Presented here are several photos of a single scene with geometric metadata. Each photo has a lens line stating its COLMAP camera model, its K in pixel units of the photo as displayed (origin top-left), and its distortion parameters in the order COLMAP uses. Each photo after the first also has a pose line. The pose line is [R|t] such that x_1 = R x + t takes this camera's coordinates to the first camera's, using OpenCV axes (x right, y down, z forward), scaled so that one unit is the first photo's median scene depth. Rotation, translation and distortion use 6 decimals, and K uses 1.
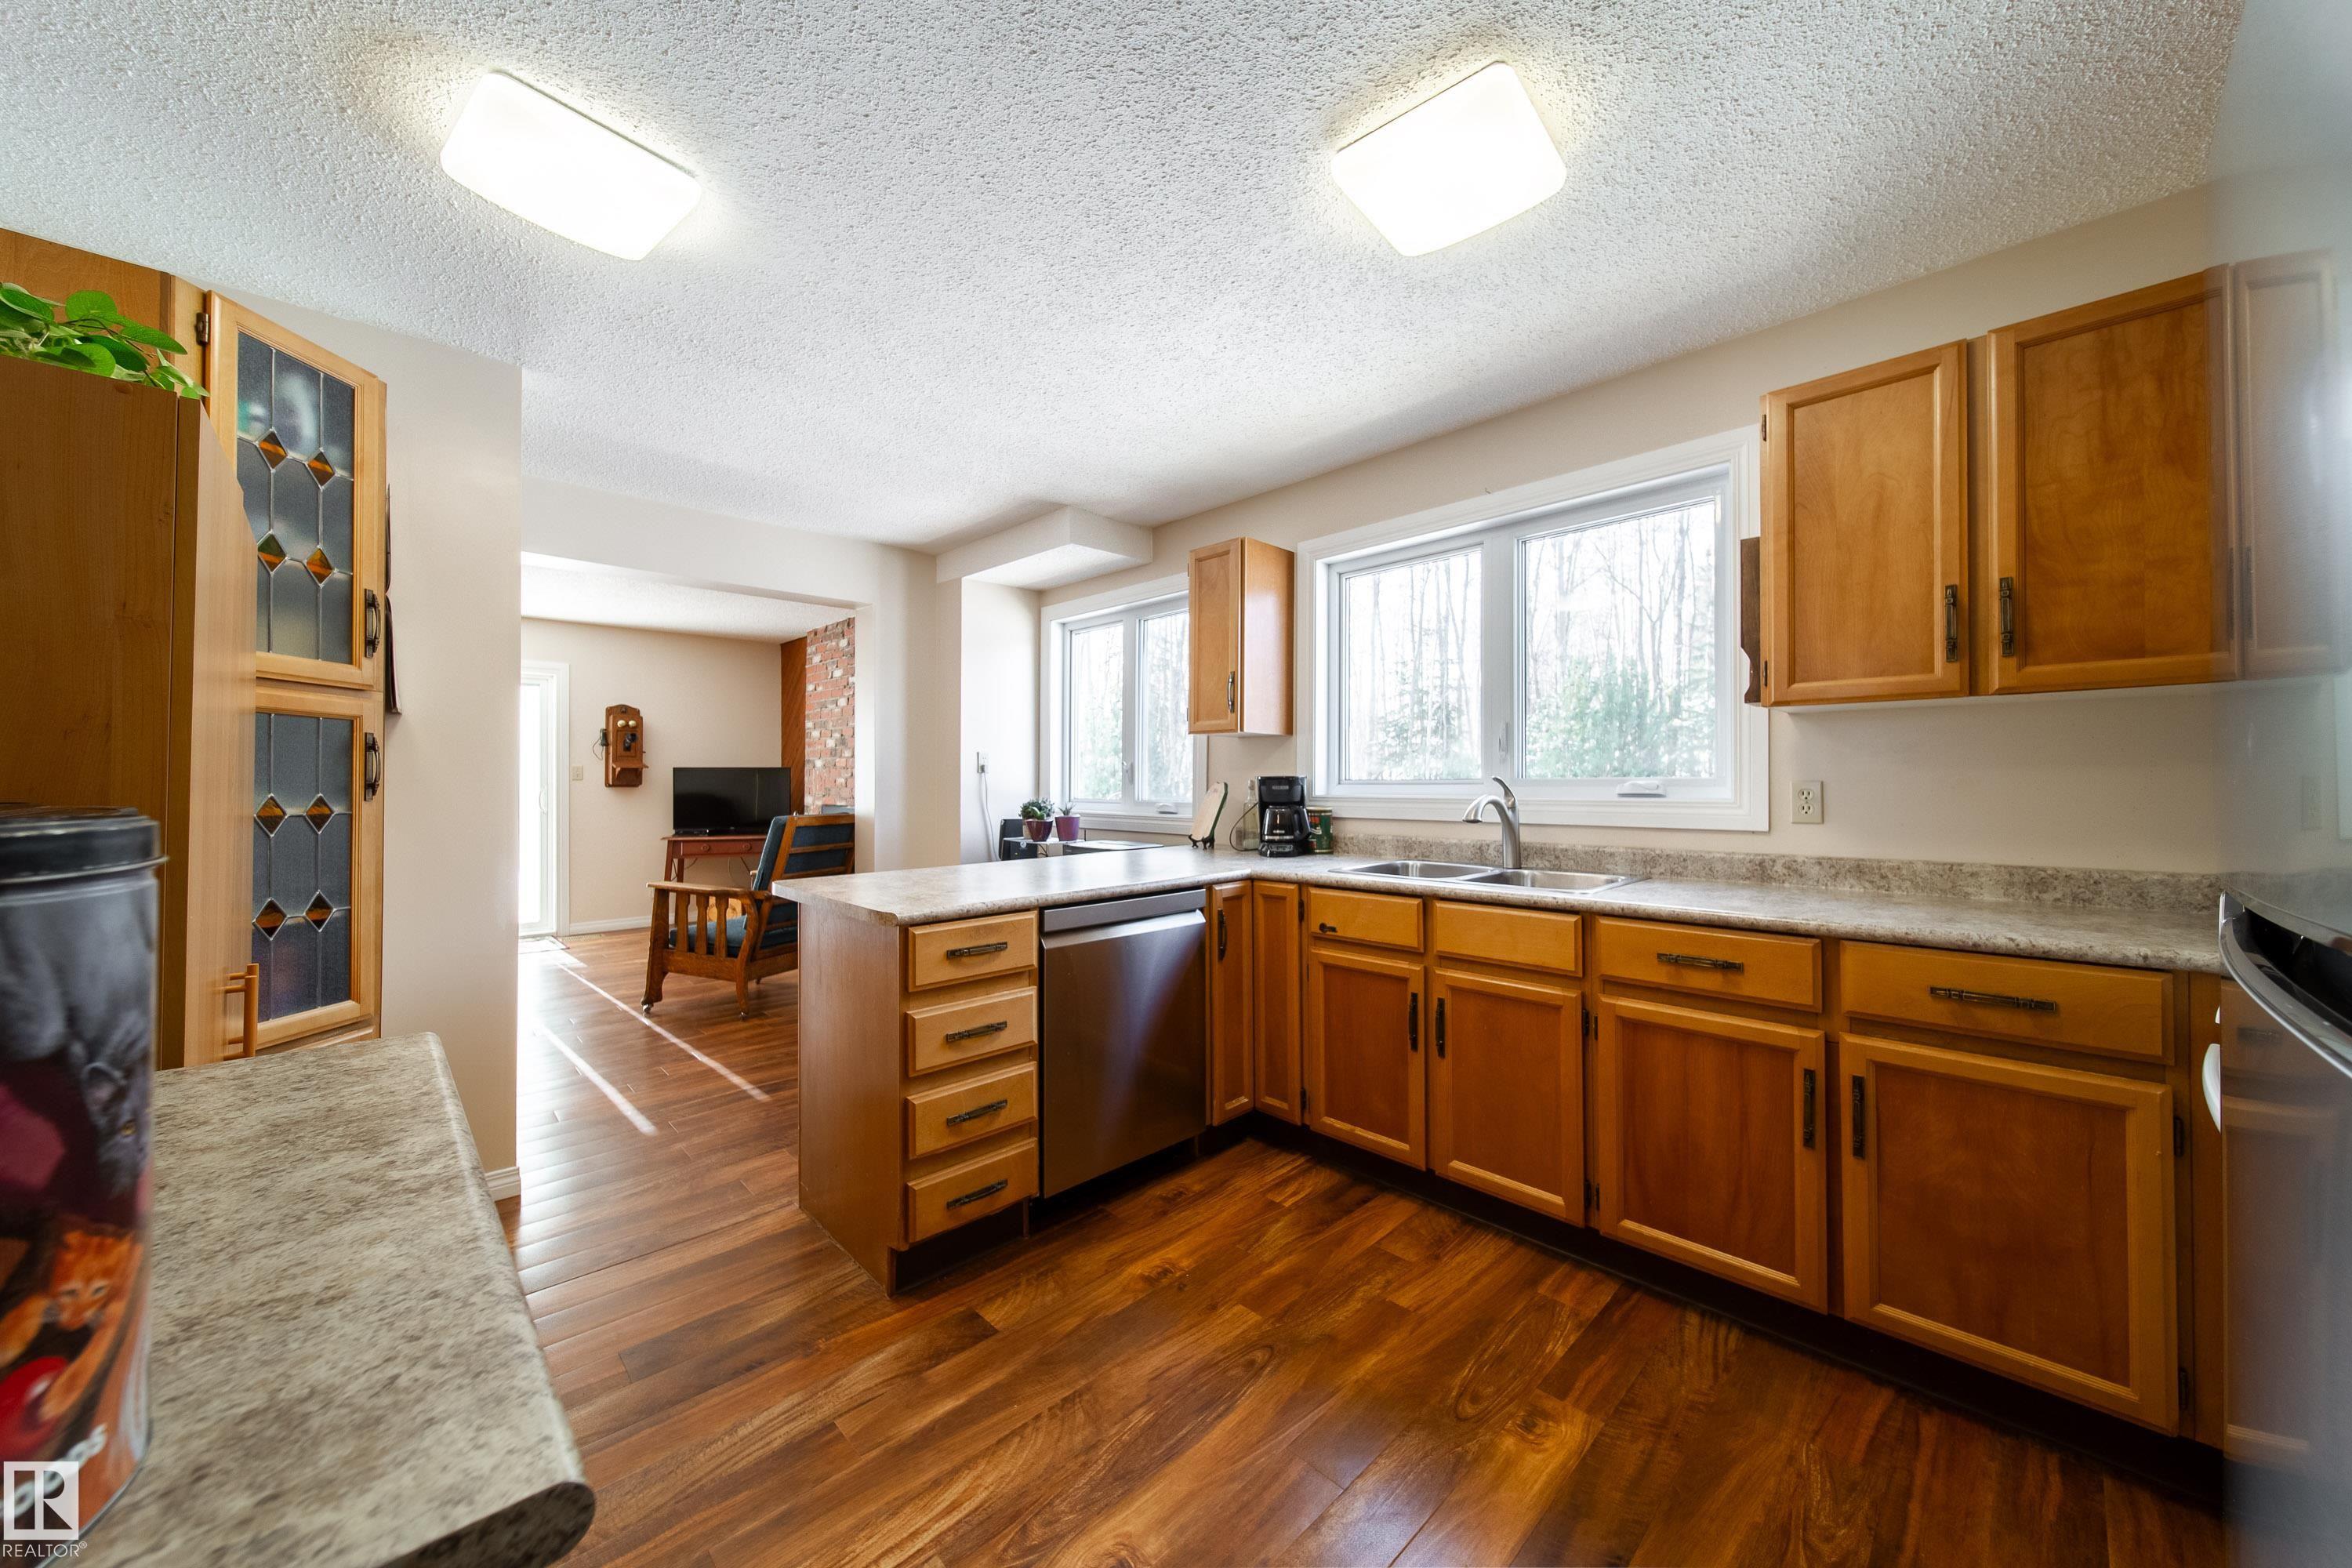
lens RADIAL K [[842.0, 0, 1185.0], [0, 842.0, 784.6], [0, 0, 1]] dist [0.002145, -0.000484]
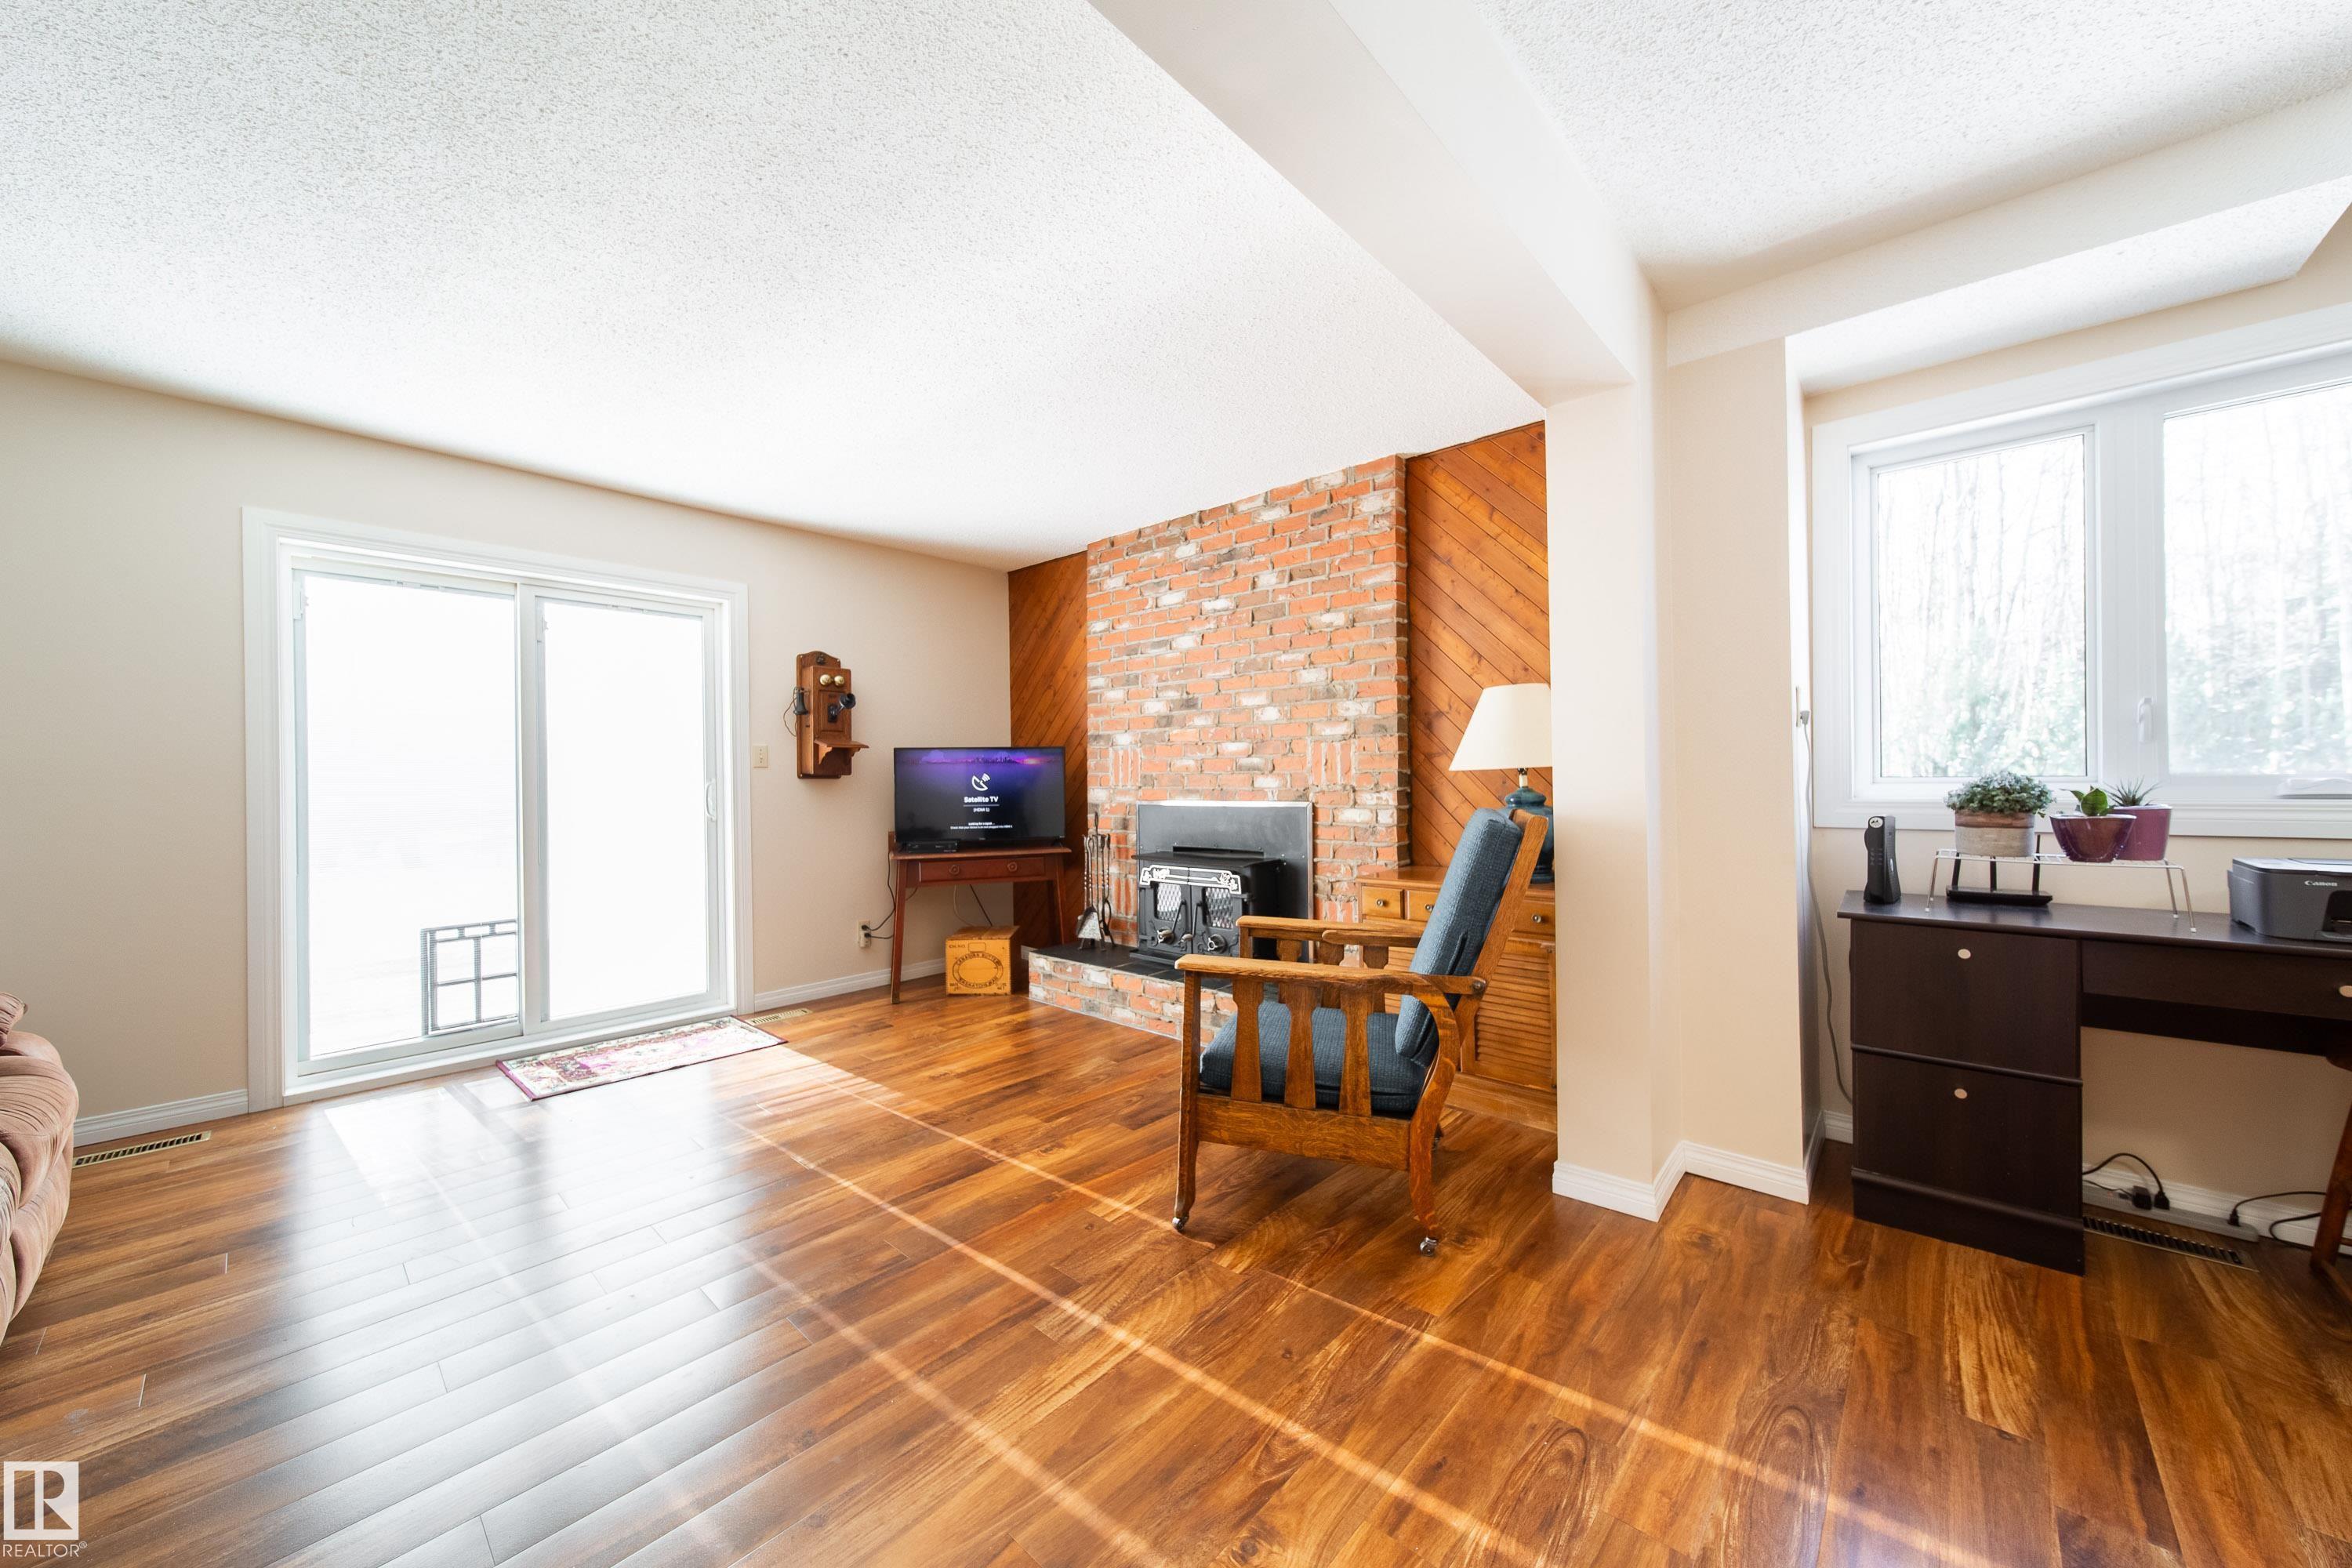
lens RADIAL K [[842.0, 0, 1175.8], [0, 842.0, 778.6], [0, 0, 1]] dist [0.002145, -0.000484]
pose [[0.998547, -0.012910, 0.052311, -0.437229], [0.013295, 0.999887, -0.007017, 0.011055], [-0.052215, 0.007703, 0.998606, 0.344814]]
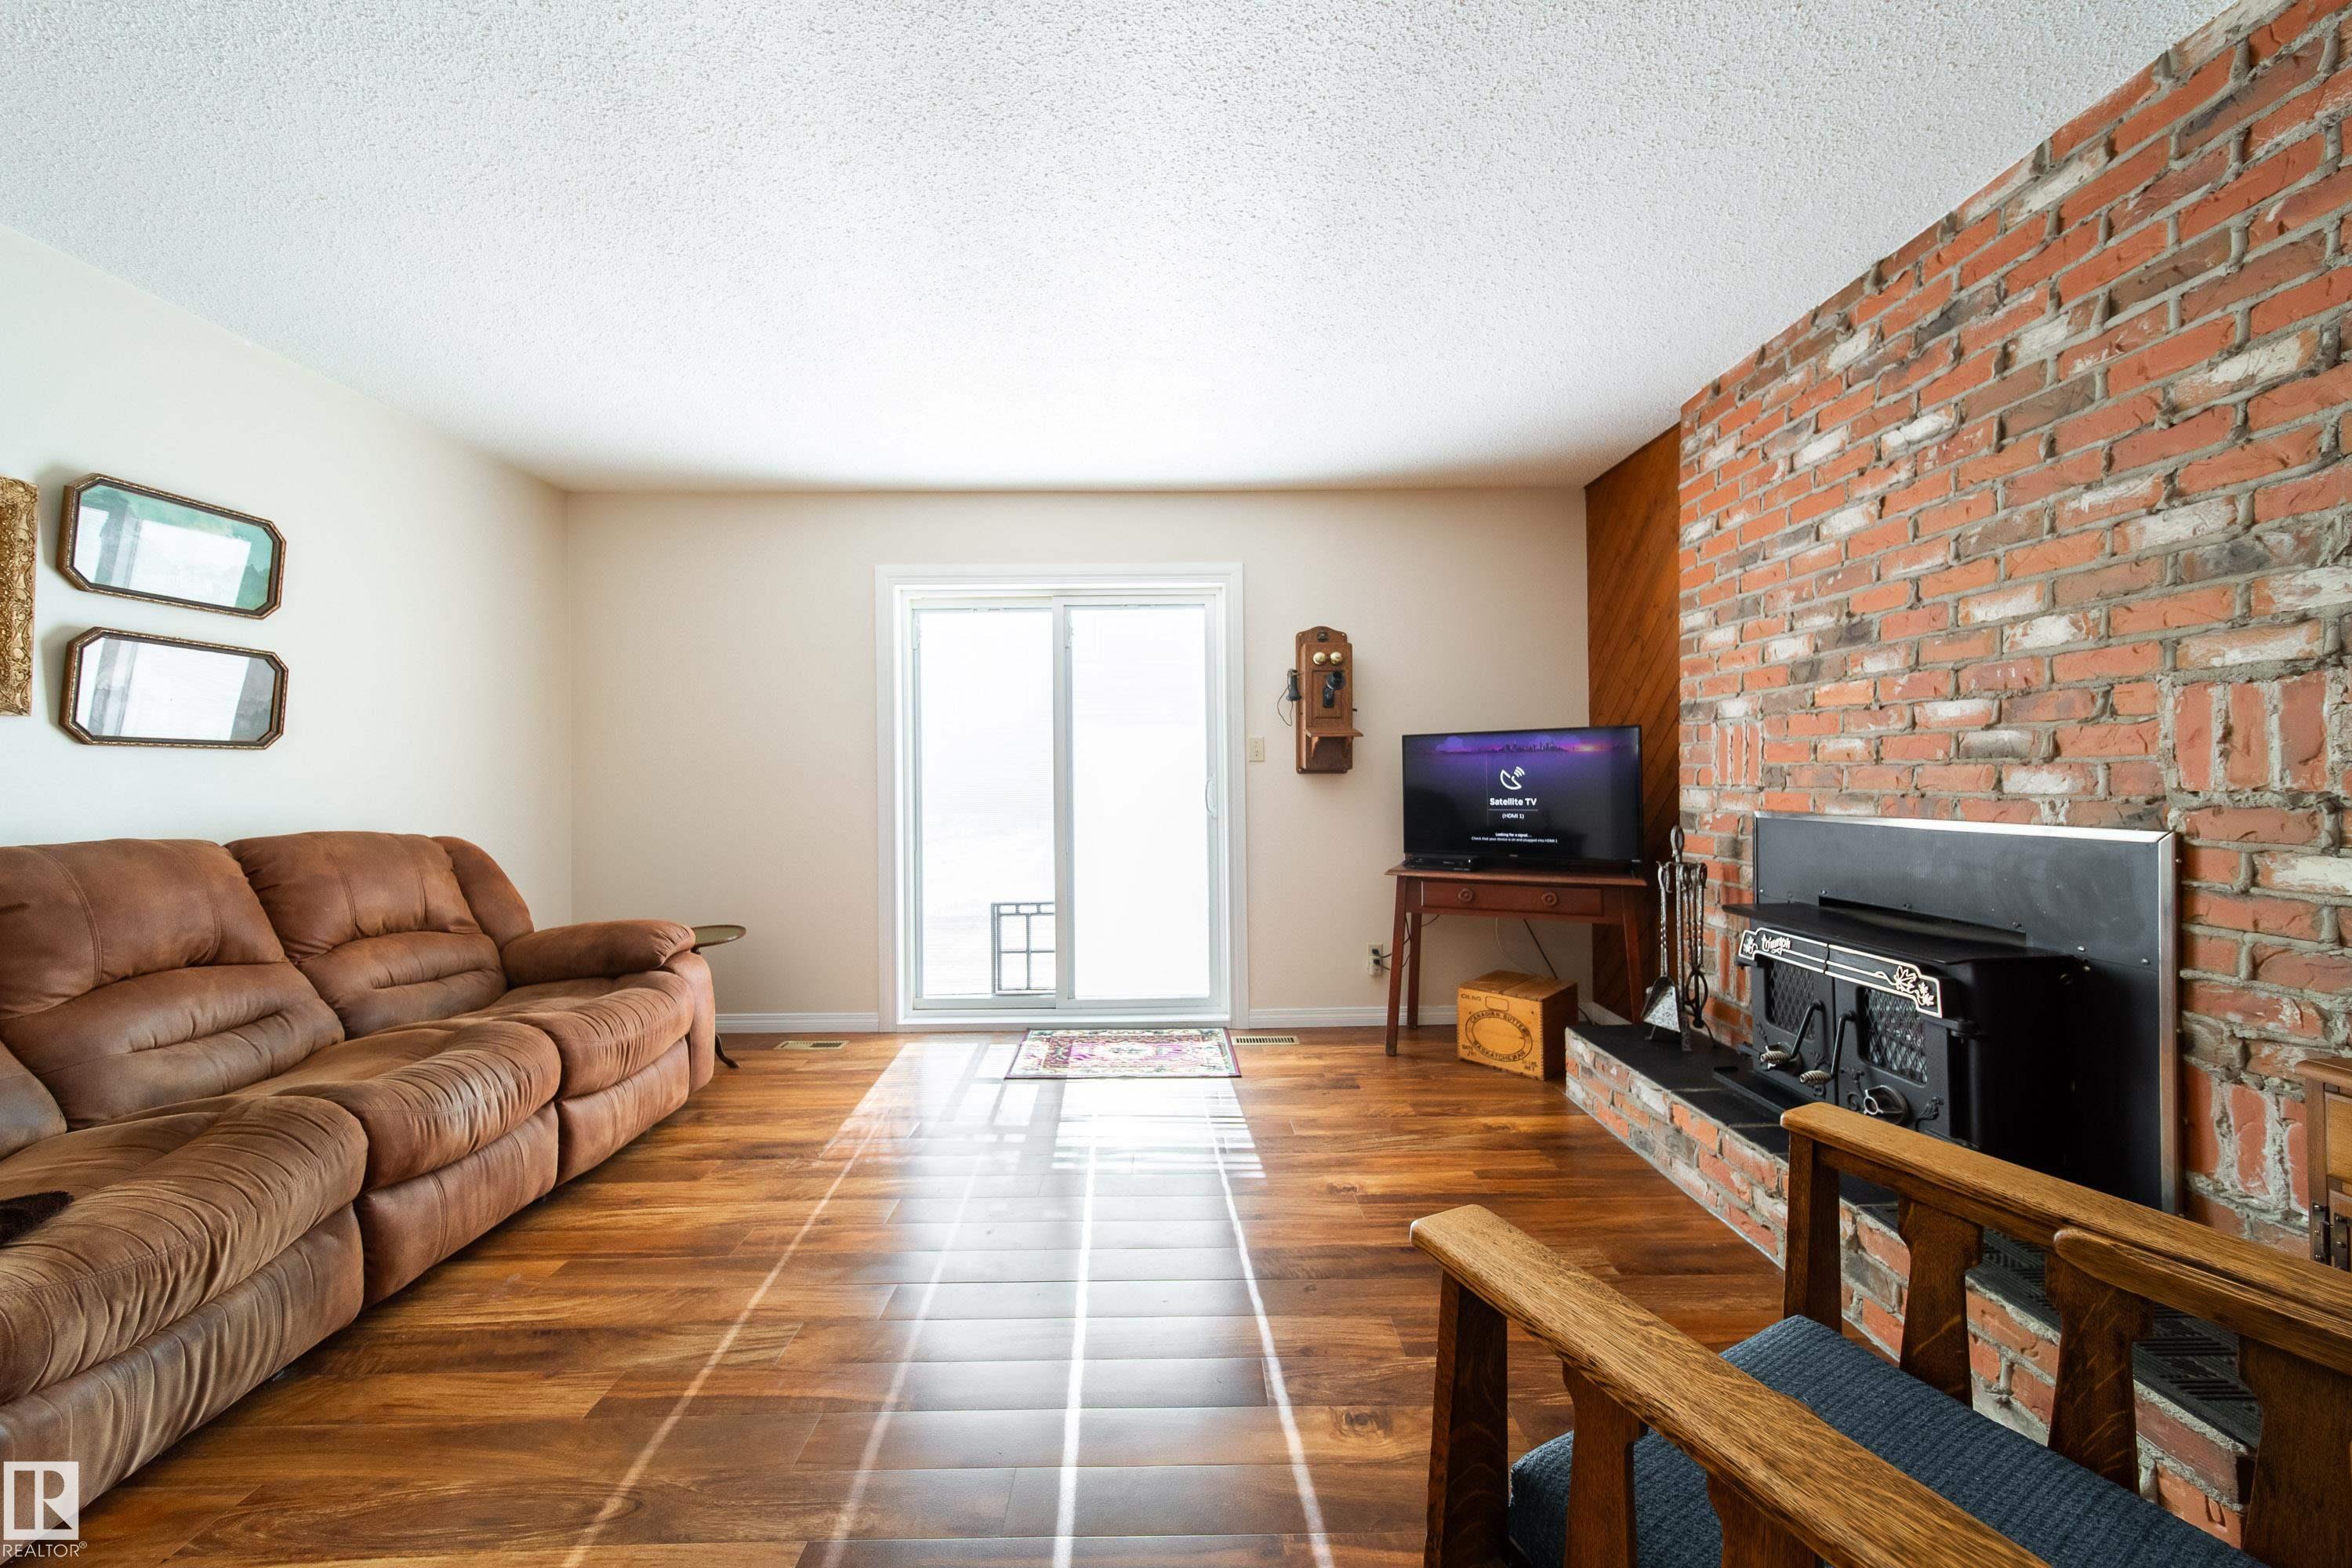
lens RADIAL K [[842.0, 0, 1178.5], [0, 842.0, 778.4], [0, 0, 1]] dist [0.002145, -0.000484]
pose [[0.722167, -0.009086, -0.691659, -0.356218], [0.006871, 0.999959, -0.005962, 0.008832], [0.691684, -0.000447, 0.722200, 0.540124]]
